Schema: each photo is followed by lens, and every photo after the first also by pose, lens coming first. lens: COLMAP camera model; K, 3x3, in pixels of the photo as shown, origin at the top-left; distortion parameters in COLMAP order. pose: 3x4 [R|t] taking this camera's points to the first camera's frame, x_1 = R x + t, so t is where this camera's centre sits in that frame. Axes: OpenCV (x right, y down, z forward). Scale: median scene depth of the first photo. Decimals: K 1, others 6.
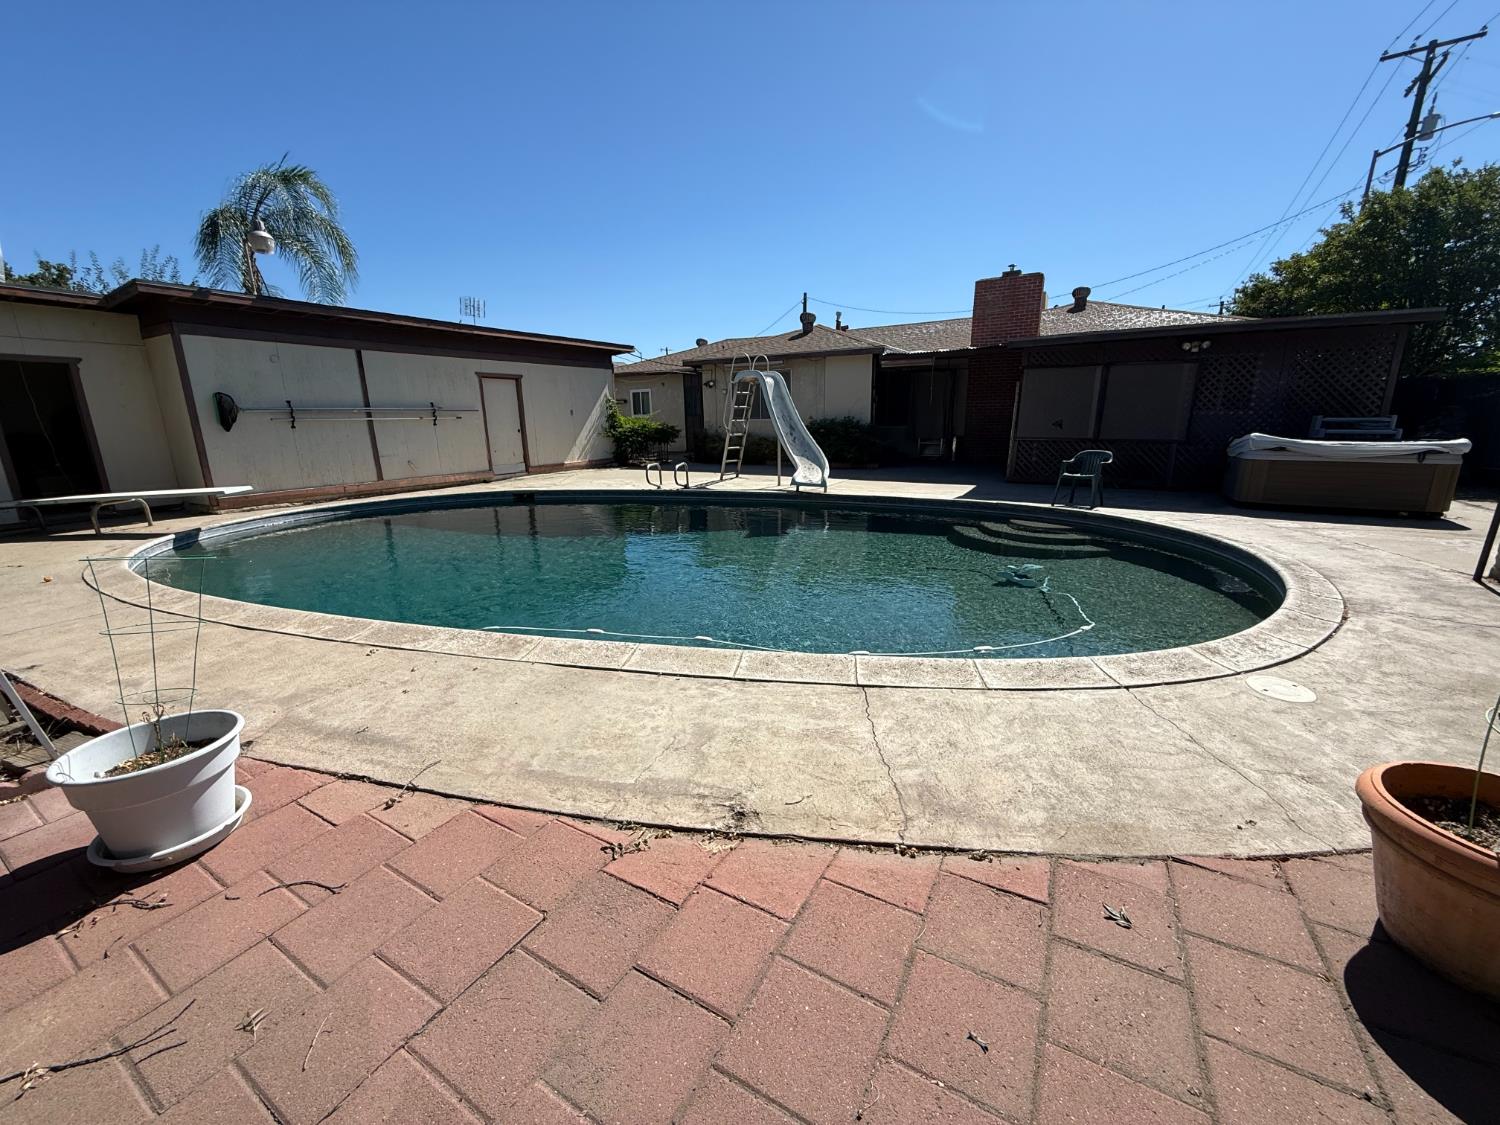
lens RADIAL K [[594.4, 0, 748.9], [0, 594.4, 565.1], [0, 0, 1]] dist [-0.000915, -0.000831]
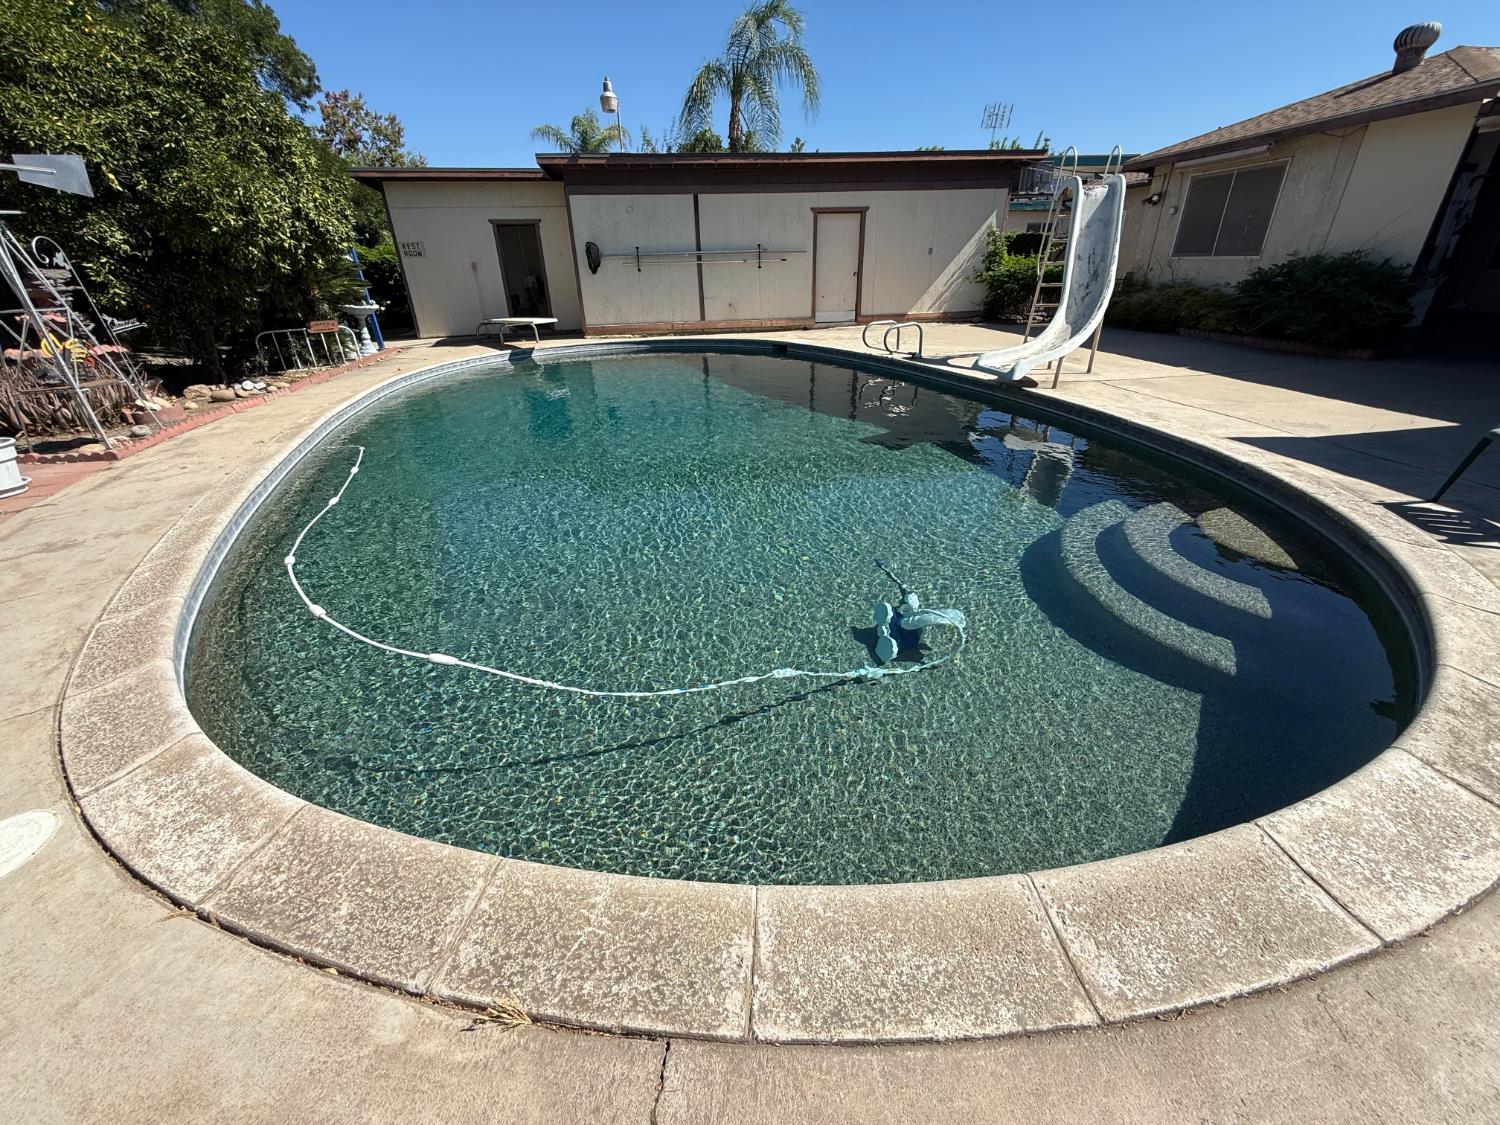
lens RADIAL K [[594.4, 0, 748.9], [0, 594.4, 565.1], [0, 0, 1]] dist [-0.000915, -0.000831]
pose [[0.610312, 0.357642, -0.706832, 0.350862], [-0.177261, 0.931315, 0.318169, -0.071619], [0.772073, -0.068889, 0.631789, 0.265920]]
